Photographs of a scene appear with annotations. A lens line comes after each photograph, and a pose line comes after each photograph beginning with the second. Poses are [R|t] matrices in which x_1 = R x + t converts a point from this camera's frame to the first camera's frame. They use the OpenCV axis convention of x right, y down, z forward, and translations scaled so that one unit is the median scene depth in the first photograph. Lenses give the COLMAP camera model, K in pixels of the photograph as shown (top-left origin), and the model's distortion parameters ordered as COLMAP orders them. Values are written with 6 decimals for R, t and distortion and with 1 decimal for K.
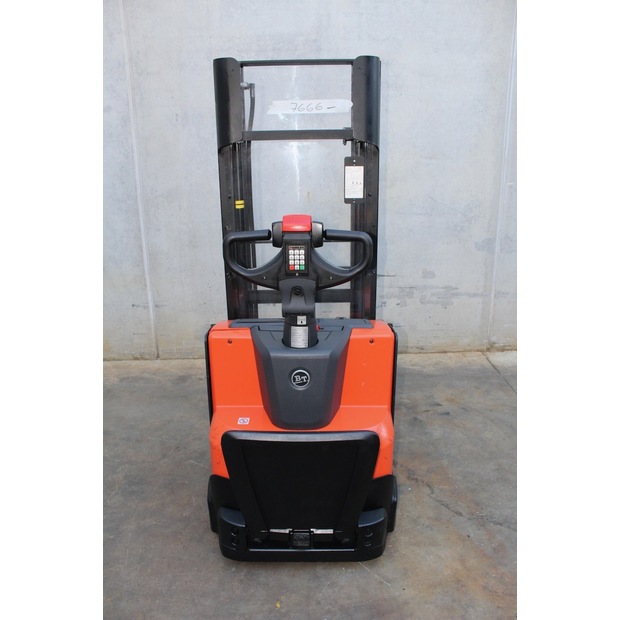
lens RADIAL K [[511.9, 0, 309.2], [0, 511.9, 314.8], [0, 0, 1]] dist [-0.165192, 0.144780]
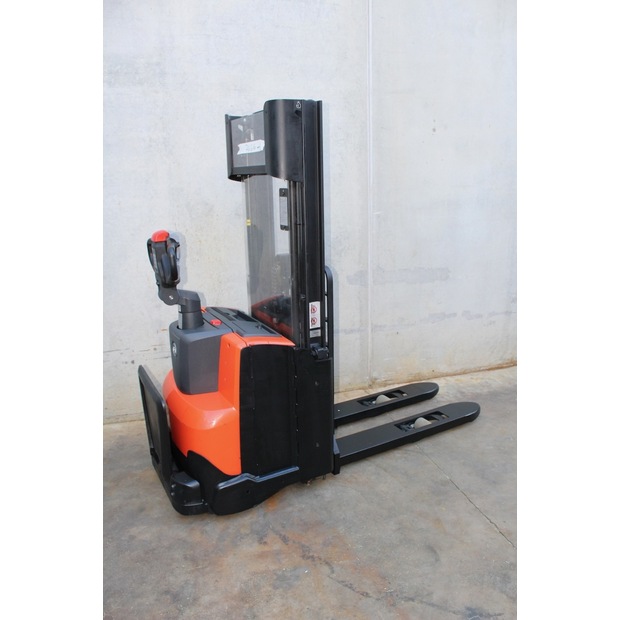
lens RADIAL K [[511.9, 0, 308.9], [0, 511.9, 314.8], [0, 0, 1]] dist [-0.165192, 0.144780]
pose [[0.966079, -0.077907, 0.246216, 0.020557], [0.091692, 0.994770, -0.045009, -0.038011], [-0.241421, 0.066058, 0.968169, 0.099751]]
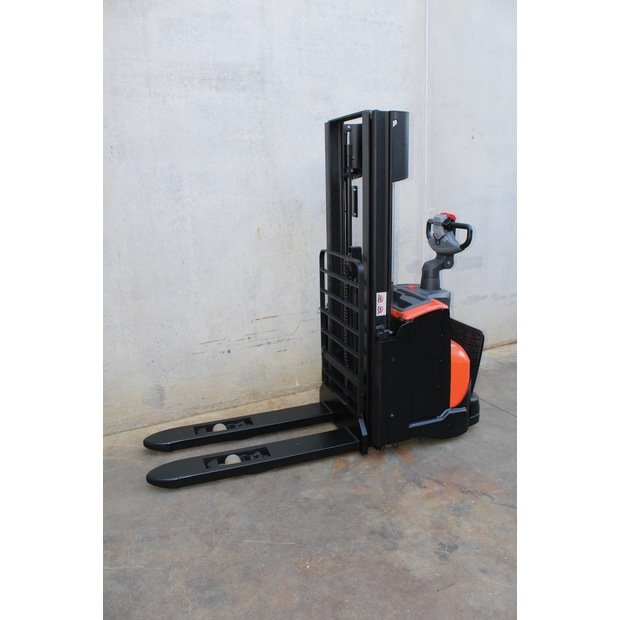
lens RADIAL K [[511.9, 0, 309.8], [0, 511.9, 315.4], [0, 0, 1]] dist [-0.165192, 0.144780]
pose [[0.906575, -0.122126, 0.403989, -0.334598], [0.147585, 0.988520, -0.032359, -0.036794], [-0.395399, 0.088958, 0.914191, 0.109250]]
